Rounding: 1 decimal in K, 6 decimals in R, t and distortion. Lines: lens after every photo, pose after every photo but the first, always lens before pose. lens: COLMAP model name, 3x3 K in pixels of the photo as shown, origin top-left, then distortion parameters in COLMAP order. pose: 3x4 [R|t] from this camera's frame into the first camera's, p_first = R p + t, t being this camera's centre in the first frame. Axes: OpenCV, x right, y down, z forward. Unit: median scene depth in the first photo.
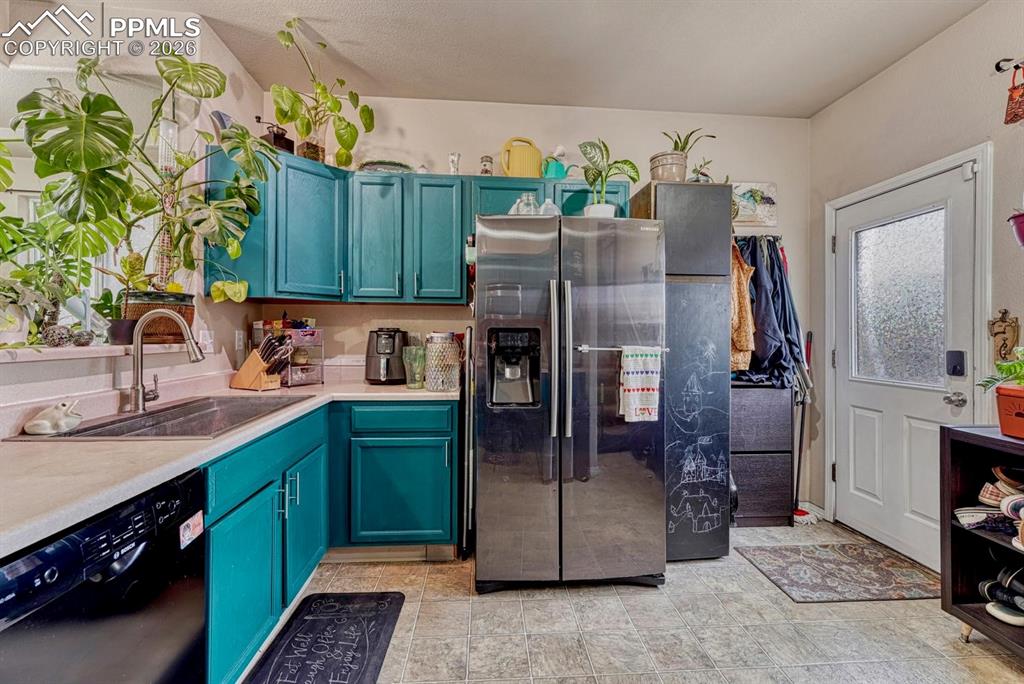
lens RADIAL K [[435.4, 0, 511.9], [0, 435.4, 334.8], [0, 0, 1]] dist [-0.000183, -0.000002]
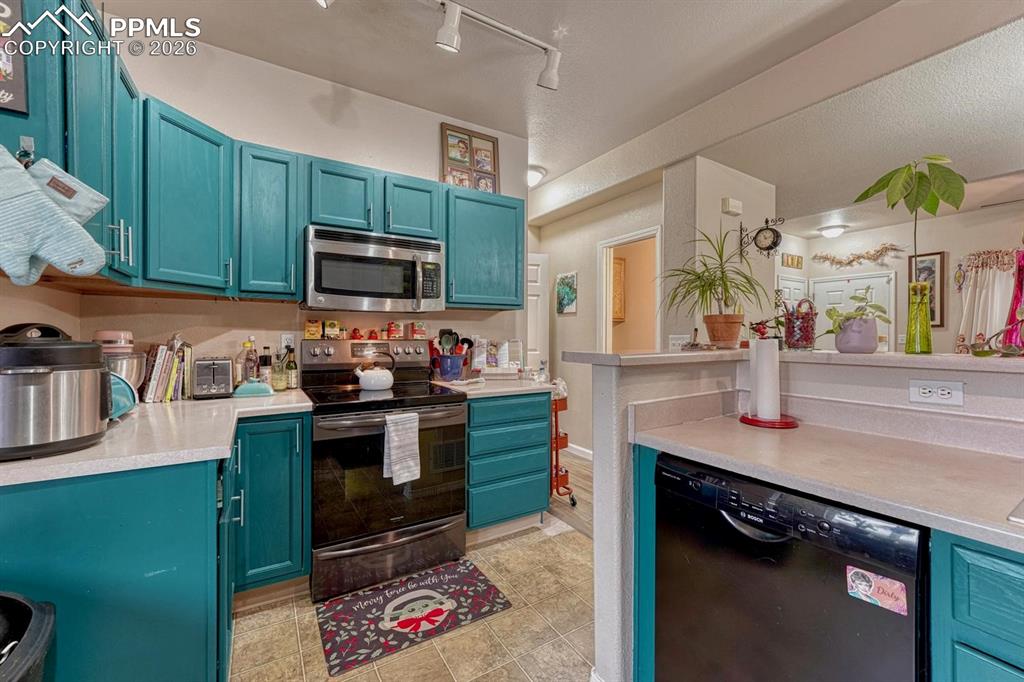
lens RADIAL K [[415.9, 0, 507.6], [0, 415.9, 338.7], [0, 0, 1]] dist [0.000303, 0.000051]
pose [[-0.887250, -0.004225, -0.461270, 0.111102], [-0.007522, 0.999958, 0.005310, -0.002147], [0.461228, 0.008181, -0.887244, 0.752345]]
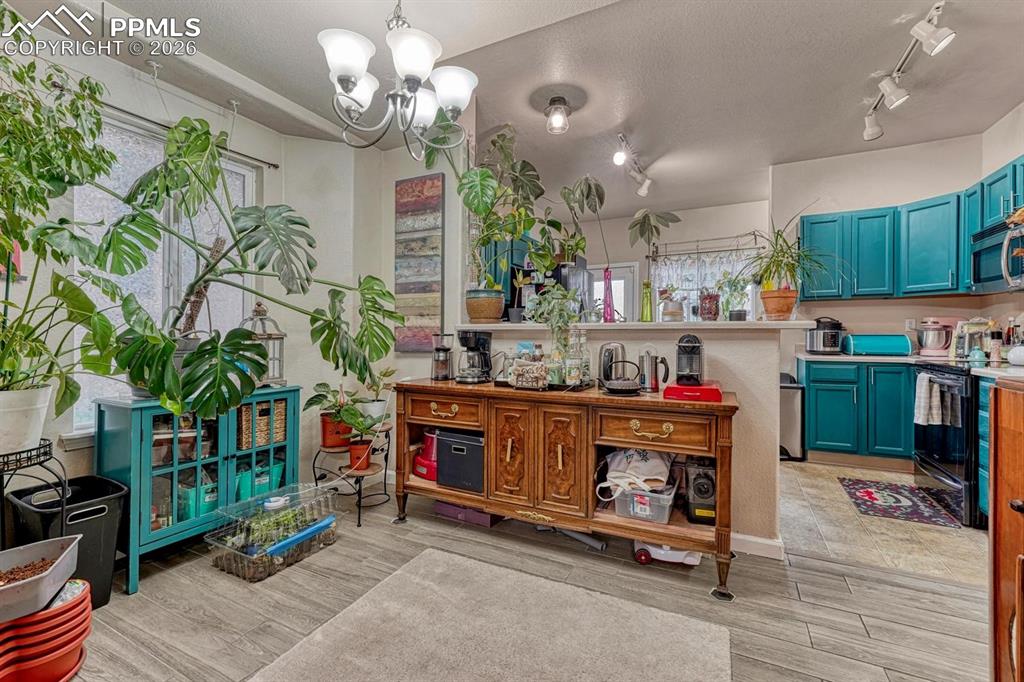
lens RADIAL K [[435.4, 0, 511.9], [0, 435.4, 333.8], [0, 0, 1]] dist [-0.000183, -0.000002]
pose [[0.519114, -0.001229, 0.854704, -2.013984], [-0.000444, 0.999998, 0.001708, 0.061566], [-0.854705, -0.001266, 0.519113, 0.147301]]
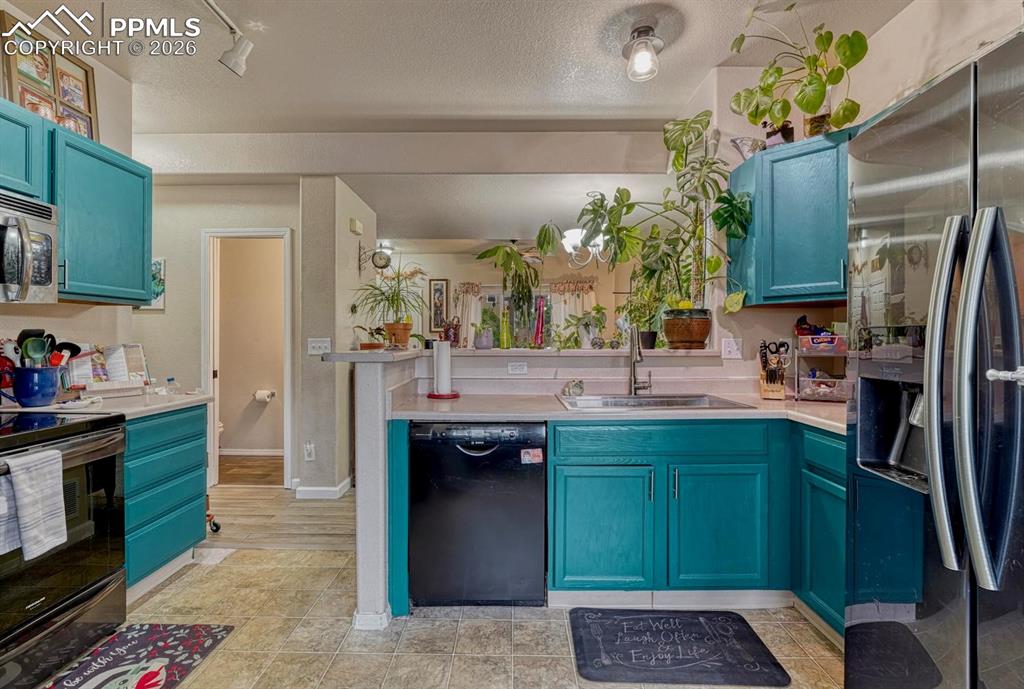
lens RADIAL K [[472.3, 0, 512.0], [0, 472.3, 344.5], [0, 0, 1]] dist [-0.003083, -0.000625]
pose [[-0.079222, 0.005415, -0.996842, 0.615525], [-0.002700, 0.999980, 0.005646, 0.000028], [0.996853, 0.003139, -0.079206, 0.592408]]
